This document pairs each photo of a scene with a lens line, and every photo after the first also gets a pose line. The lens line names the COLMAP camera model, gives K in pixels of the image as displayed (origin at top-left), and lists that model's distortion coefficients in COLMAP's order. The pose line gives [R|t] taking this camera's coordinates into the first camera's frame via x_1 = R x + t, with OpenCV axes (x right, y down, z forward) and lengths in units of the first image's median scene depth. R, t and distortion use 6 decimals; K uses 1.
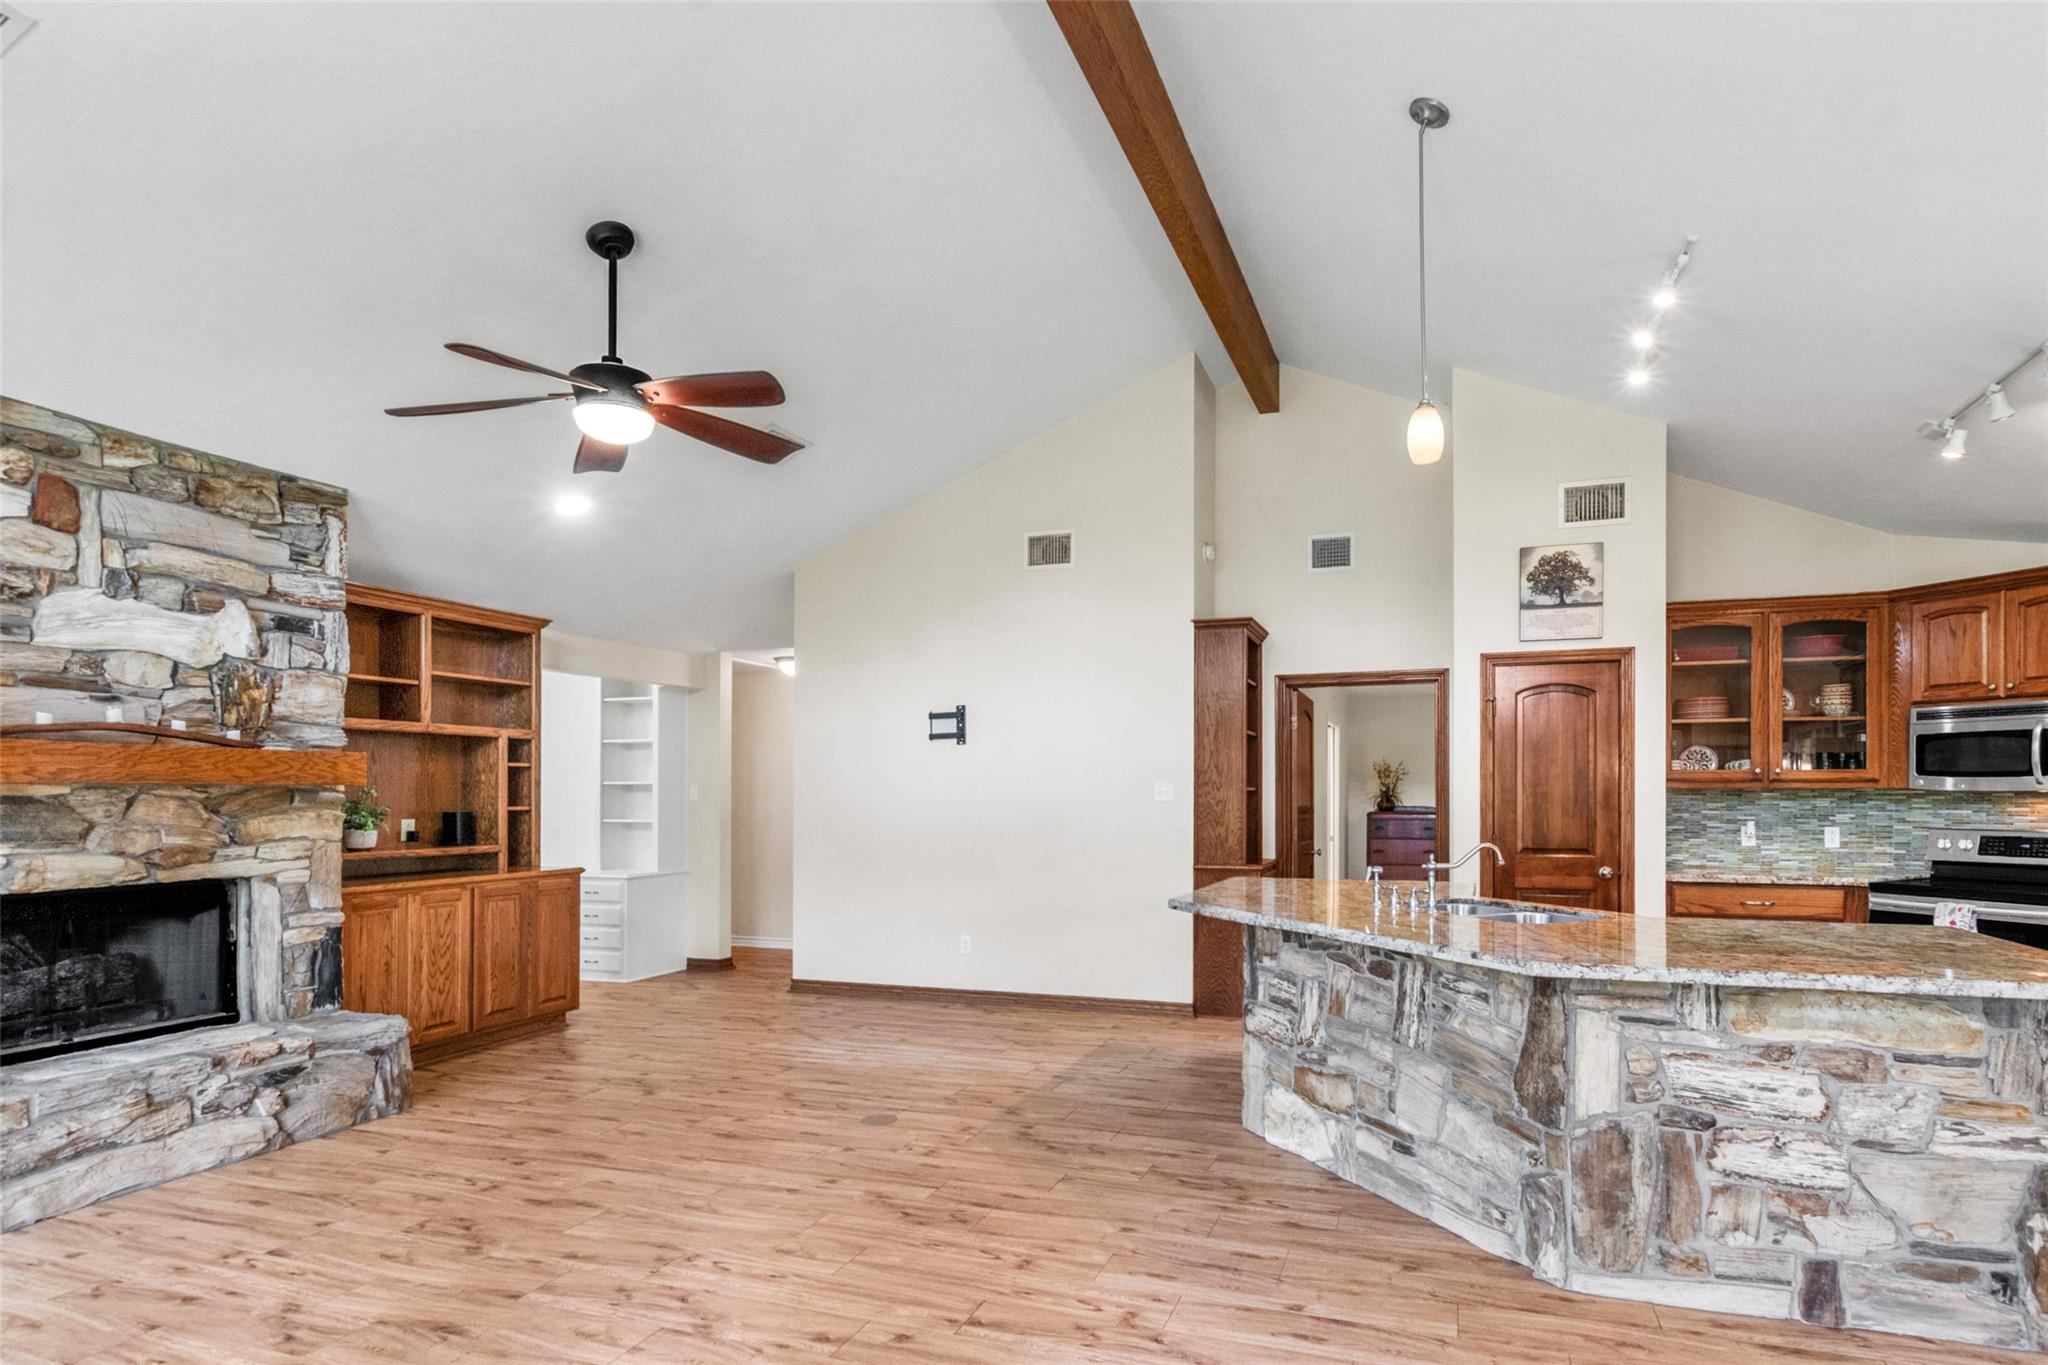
lens RADIAL K [[1022.8, 0, 1100.3], [0, 1022.8, 795.3], [0, 0, 1]] dist [0.005036, -0.002395]
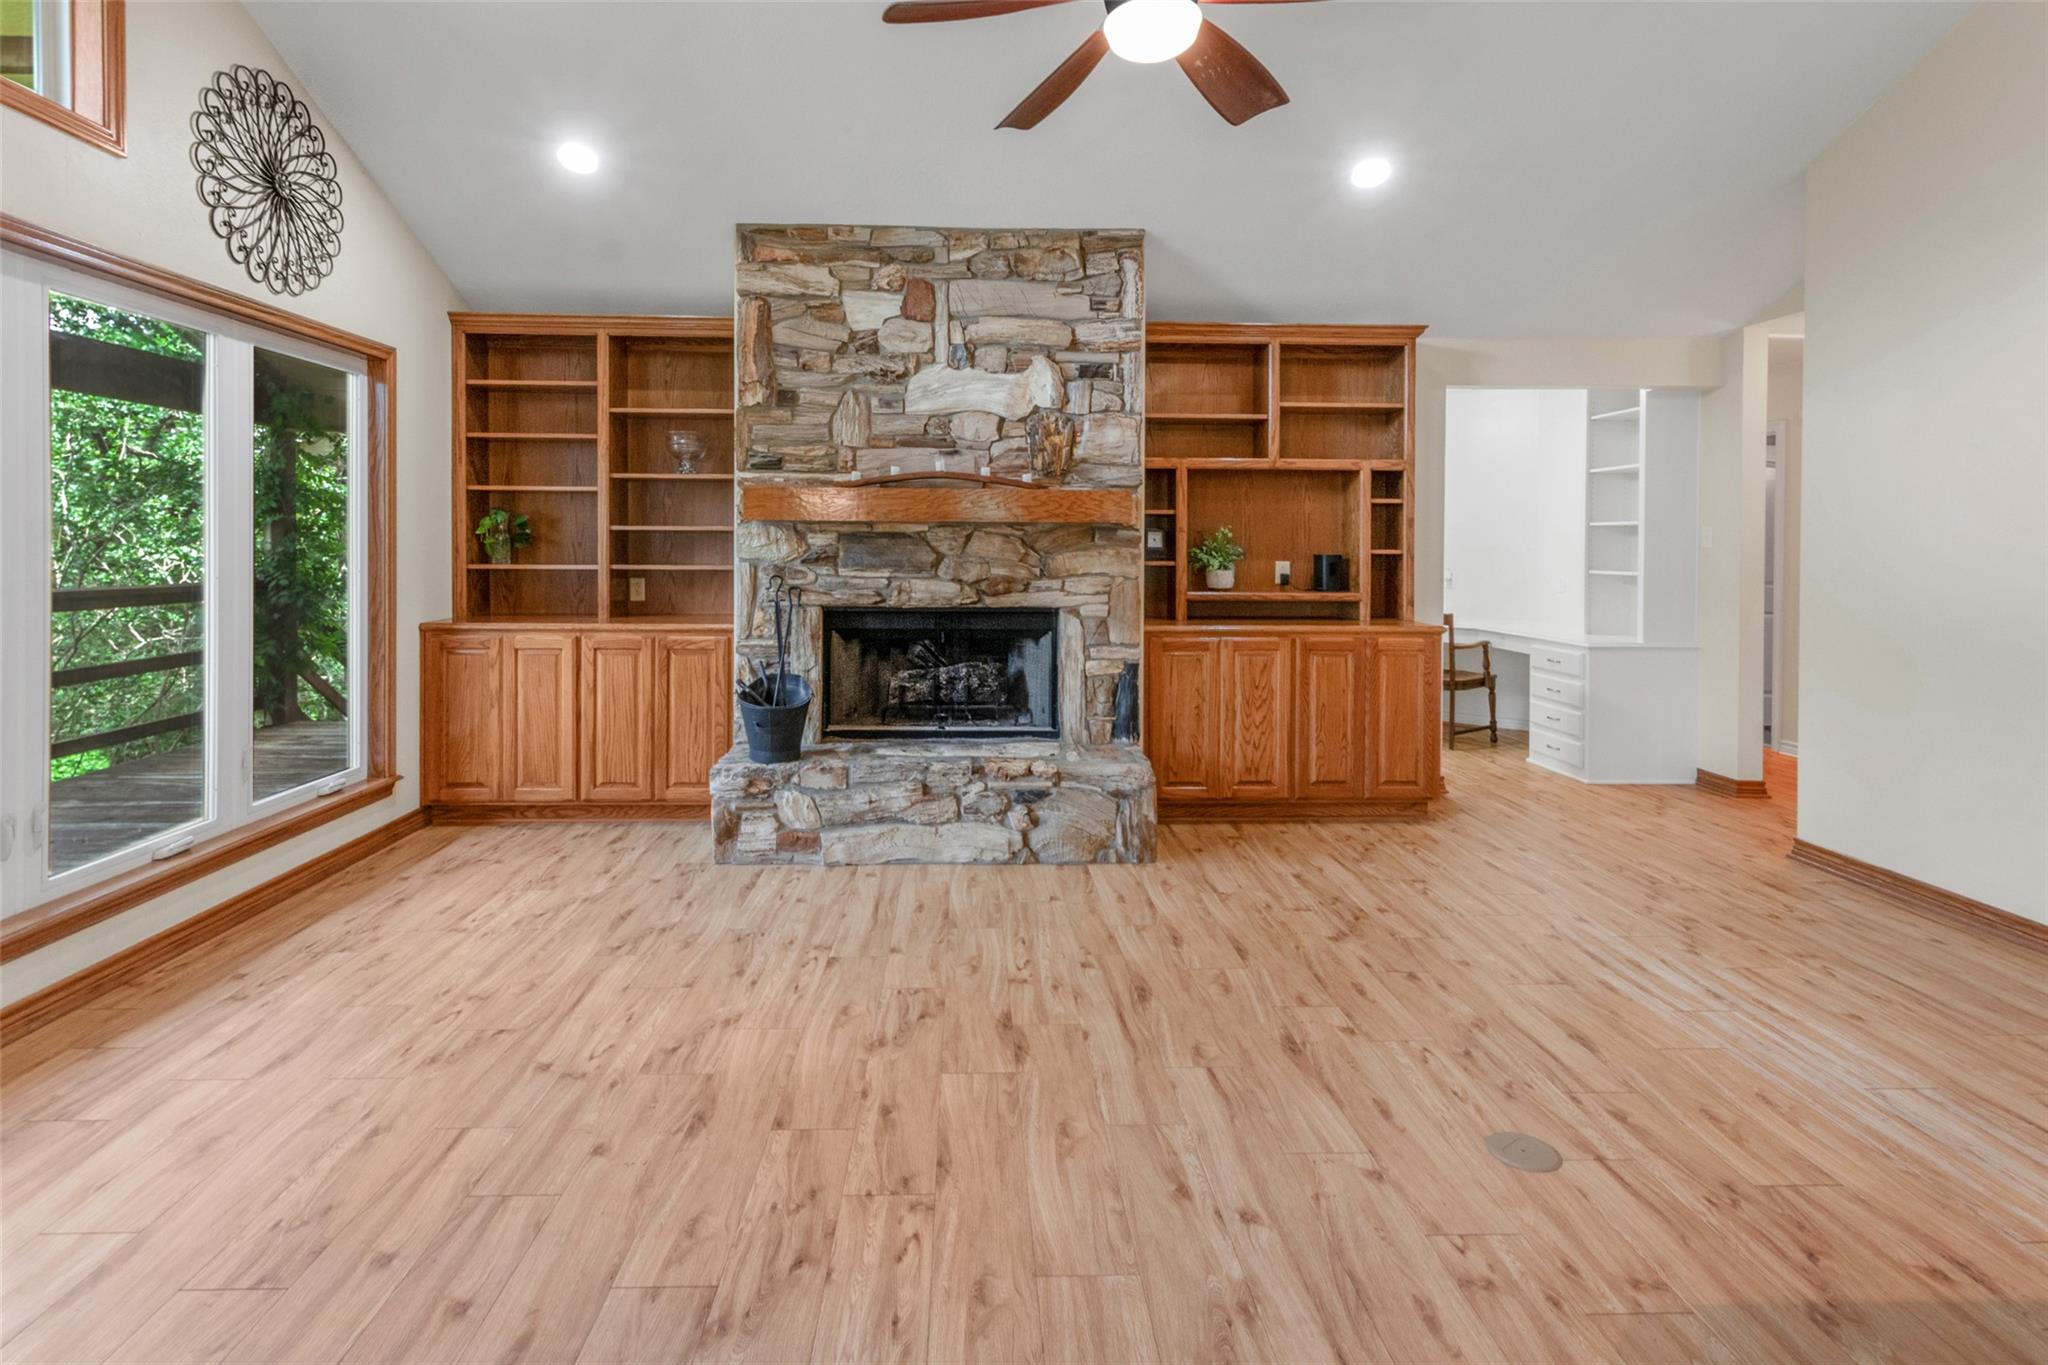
lens RADIAL K [[1022.8, 0, 1009.3], [0, 1022.8, 553.8], [0, 0, 1]] dist [0.005036, -0.002395]
pose [[0.356286, 0.013298, -0.934282, 0.162381], [-0.007264, 0.999908, 0.011462, 0.009110], [0.934349, 0.002703, 0.356349, 0.536760]]
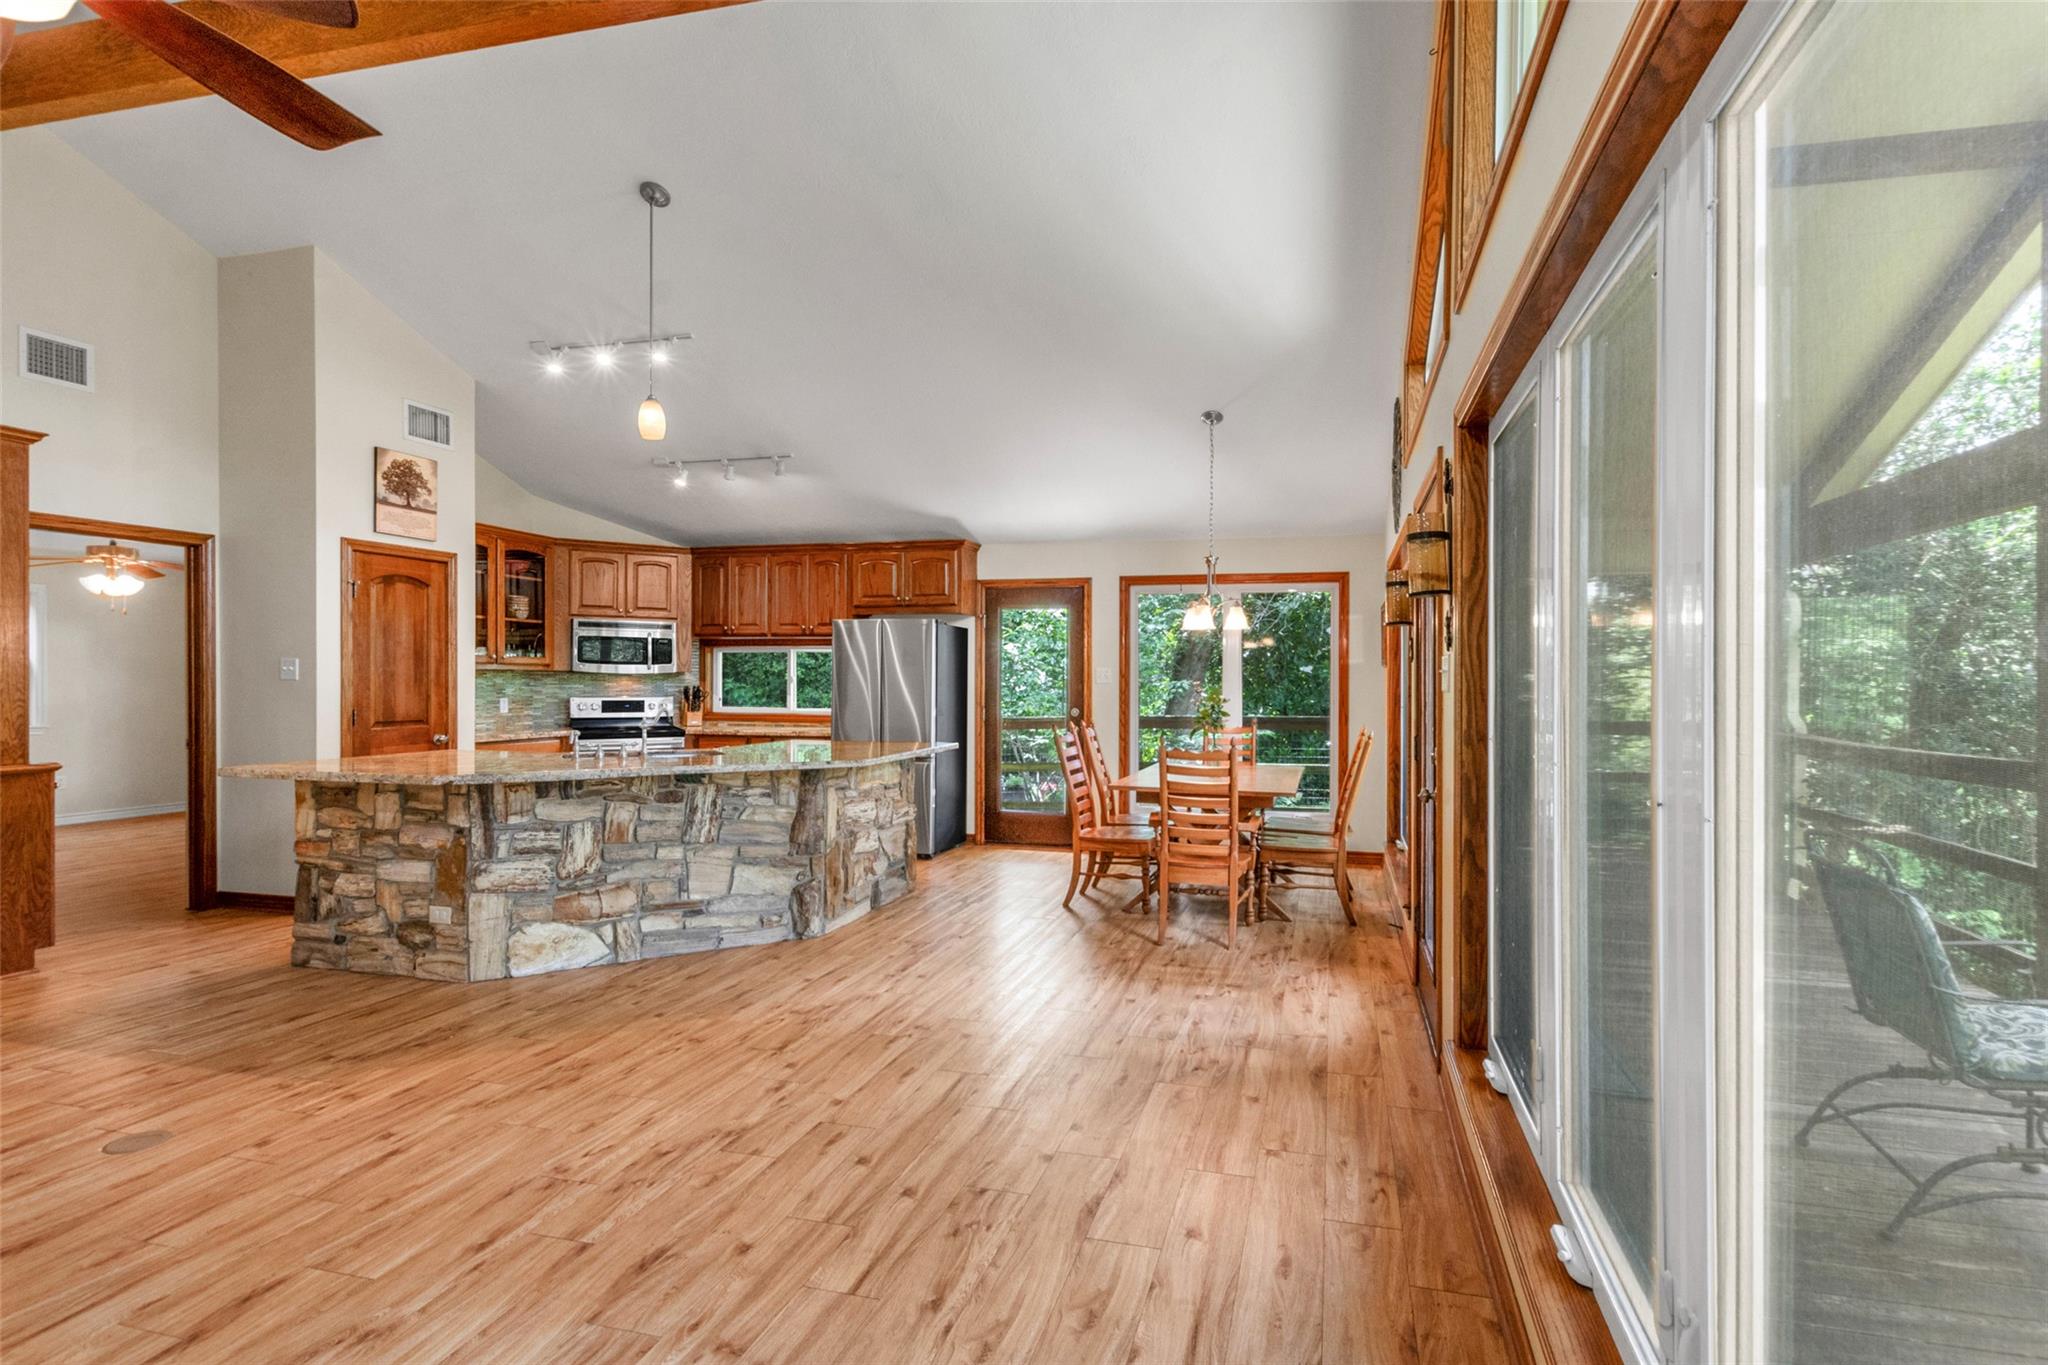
lens RADIAL K [[1022.8, 0, 1106.5], [0, 1022.8, 674.0], [0, 0, 1]] dist [0.005036, -0.002395]
pose [[-0.088272, 0.005902, 0.996079, -0.904920], [-0.006924, 0.999955, -0.006538, 0.002671], [-0.996072, -0.007474, -0.088227, 0.390802]]
